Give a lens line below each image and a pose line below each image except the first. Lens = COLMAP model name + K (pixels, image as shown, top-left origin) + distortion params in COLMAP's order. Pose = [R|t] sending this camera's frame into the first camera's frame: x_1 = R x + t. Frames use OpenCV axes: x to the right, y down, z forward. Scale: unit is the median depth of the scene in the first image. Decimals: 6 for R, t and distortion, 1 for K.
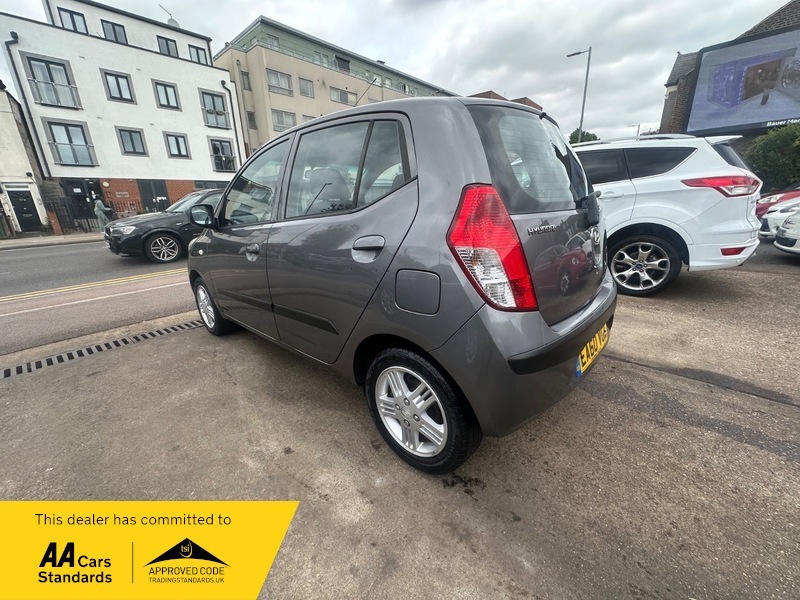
lens RADIAL K [[320.2, 0, 400.3], [0, 320.2, 301.1], [0, 0, 1]] dist [-0.004726, 0.000829]
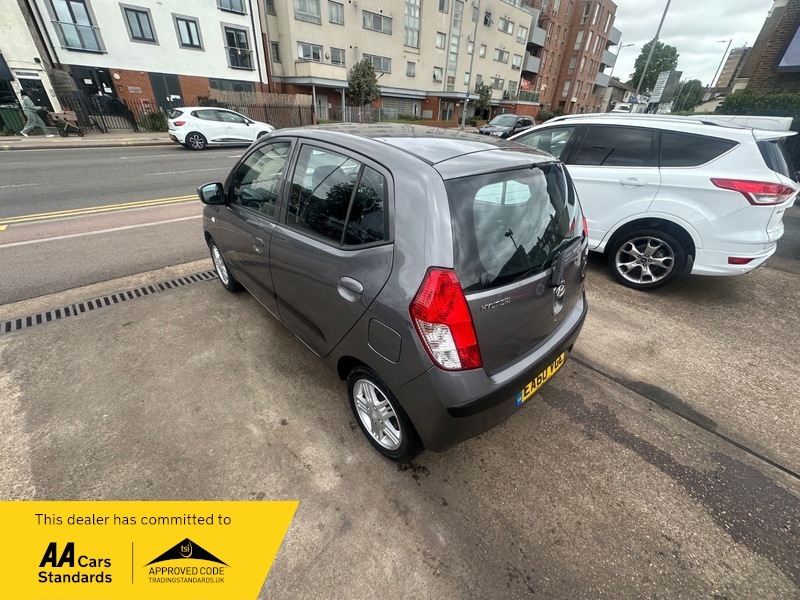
lens RADIAL K [[320.2, 0, 400.9], [0, 320.2, 300.8], [0, 0, 1]] dist [-0.004726, 0.000829]
pose [[0.993581, 0.107419, -0.035466, 0.062992], [-0.096361, 0.967916, 0.232061, -0.205396], [0.059256, -0.227154, 0.972054, -0.059521]]
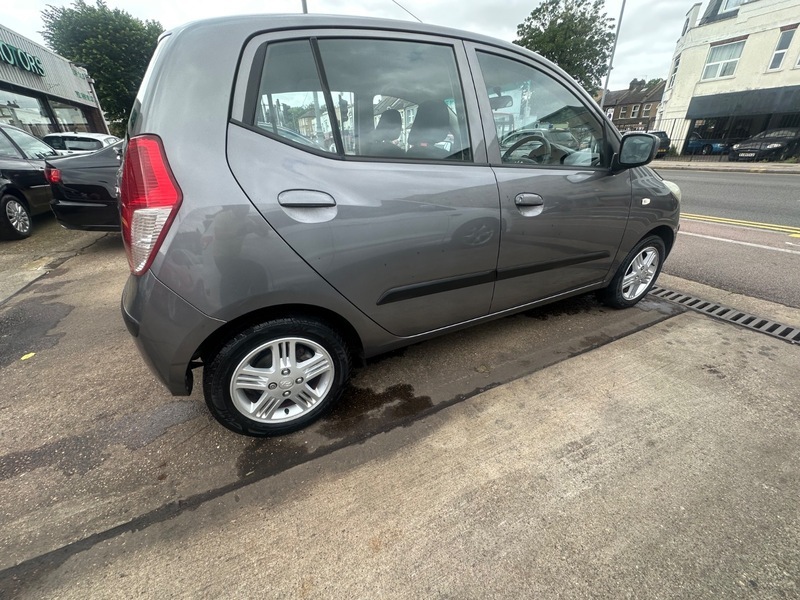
lens RADIAL K [[320.2, 0, 400.3], [0, 320.2, 300.4], [0, 0, 1]] dist [-0.004726, 0.000829]
pose [[-0.345865, 0.445752, -0.825641, 0.732206], [-0.247353, 0.805504, 0.538498, -0.388933], [0.905093, 0.390473, -0.168337, 1.169534]]
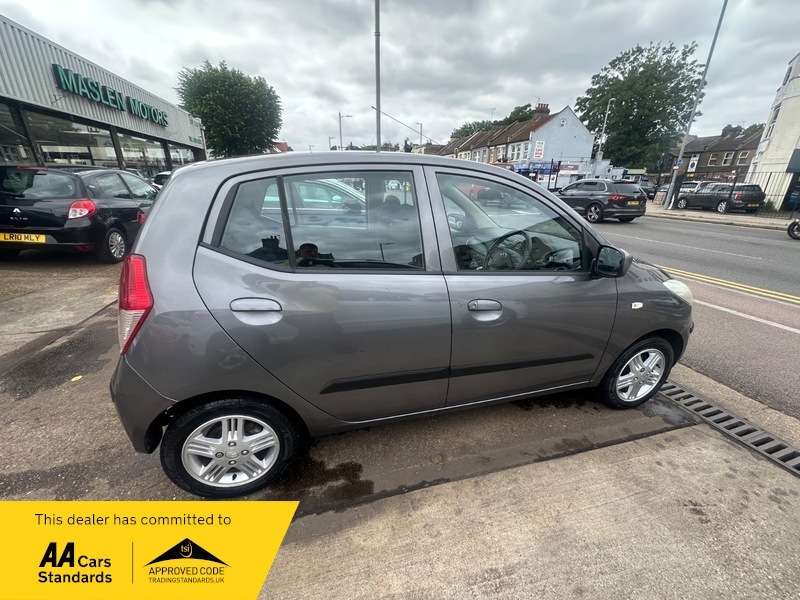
lens RADIAL K [[320.2, 0, 401.1], [0, 320.2, 300.4], [0, 0, 1]] dist [-0.004726, 0.000829]
pose [[-0.519584, 0.323026, -0.791004, 0.640503], [-0.250876, 0.827295, 0.502638, -0.555987], [0.816758, 0.459606, -0.348809, 1.291984]]
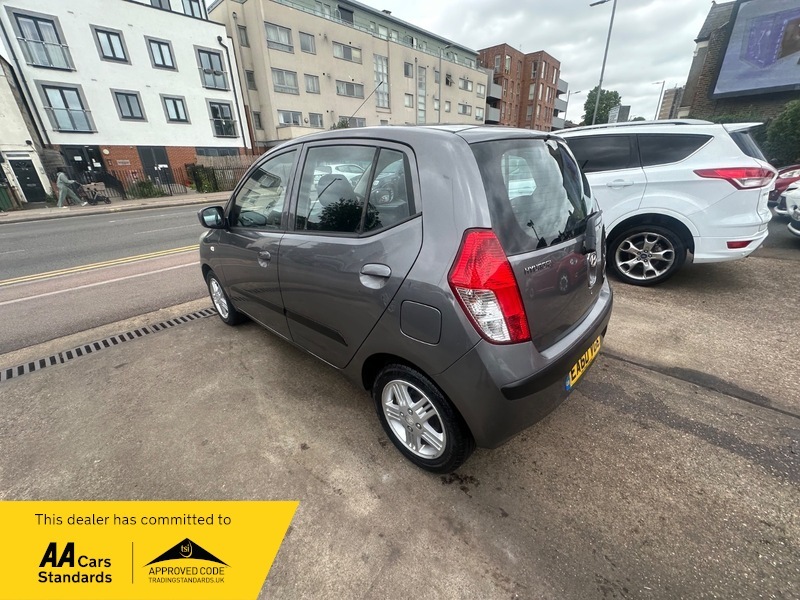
lens RADIAL K [[320.2, 0, 401.3], [0, 320.2, 300.8], [0, 0, 1]] dist [-0.004726, 0.000829]
pose [[0.999866, 0.005825, -0.015325, 0.001841], [-0.004280, 0.995080, 0.098986, -0.092881], [0.015826, -0.098907, 0.994971, -0.036335]]
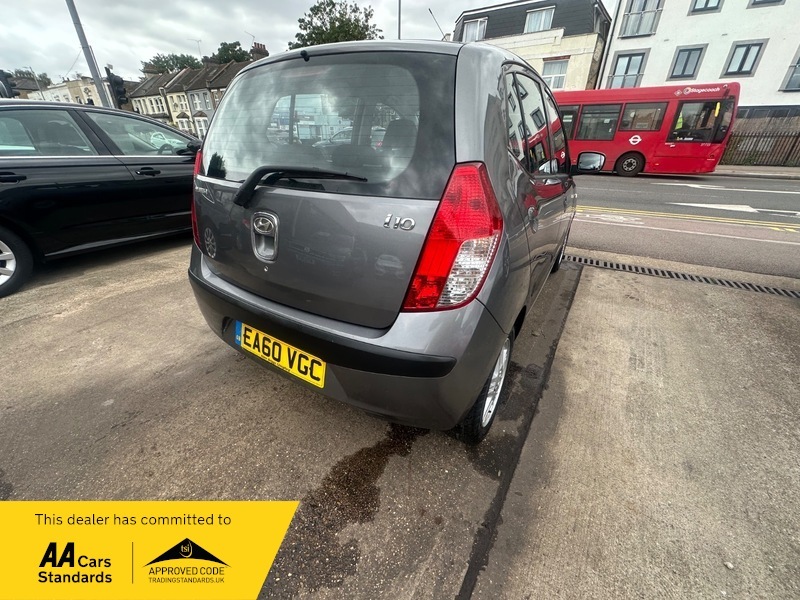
lens RADIAL K [[320.2, 0, 400.9], [0, 320.2, 301.2], [0, 0, 1]] dist [-0.004726, 0.000829]
pose [[0.201052, 0.477466, -0.855339, 0.806427], [-0.310456, 0.859214, 0.406655, -0.258764], [0.929083, 0.183786, 0.320978, 0.609421]]
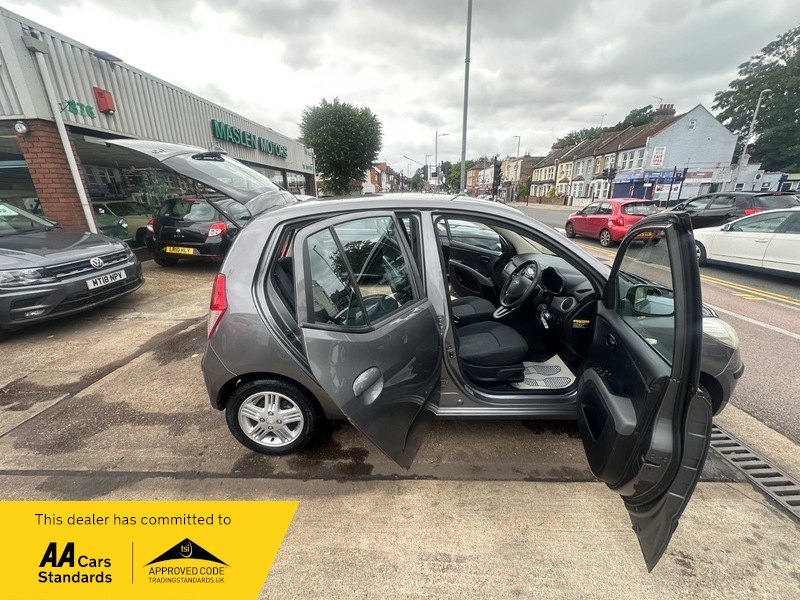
lens RADIAL K [[320.2, 0, 401.2], [0, 320.2, 300.3], [0, 0, 1]] dist [-0.004726, 0.000829]
pose [[-0.732988, 0.250891, -0.632283, 0.619135], [-0.168690, 0.833423, 0.526260, -0.673472], [0.658993, 0.492402, -0.568567, 1.479220]]
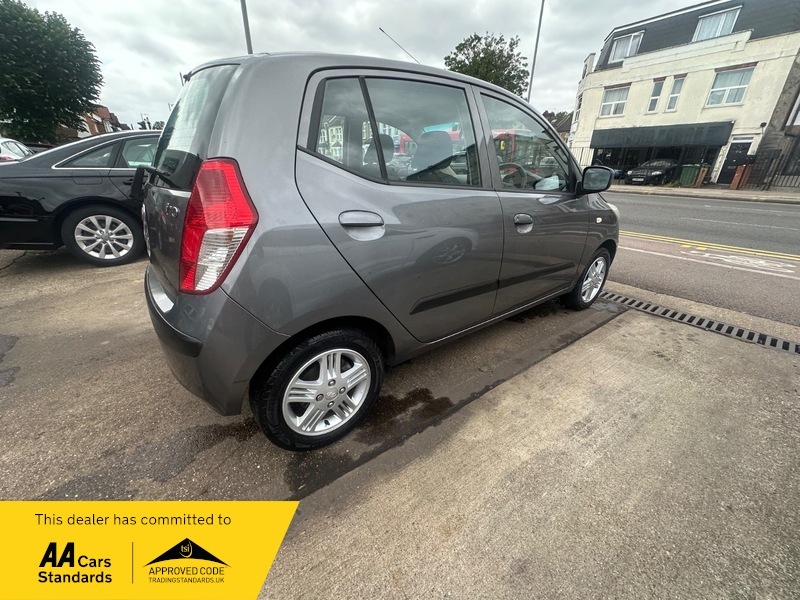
lens RADIAL K [[320.2, 0, 400.6], [0, 320.2, 300.8], [0, 0, 1]] dist [-0.004726, 0.000829]
pose [[-0.172653, 0.422433, -0.889798, 0.818230], [-0.299122, 0.838215, 0.455984, -0.367376], [0.938465, 0.344886, -0.018361, 1.034730]]
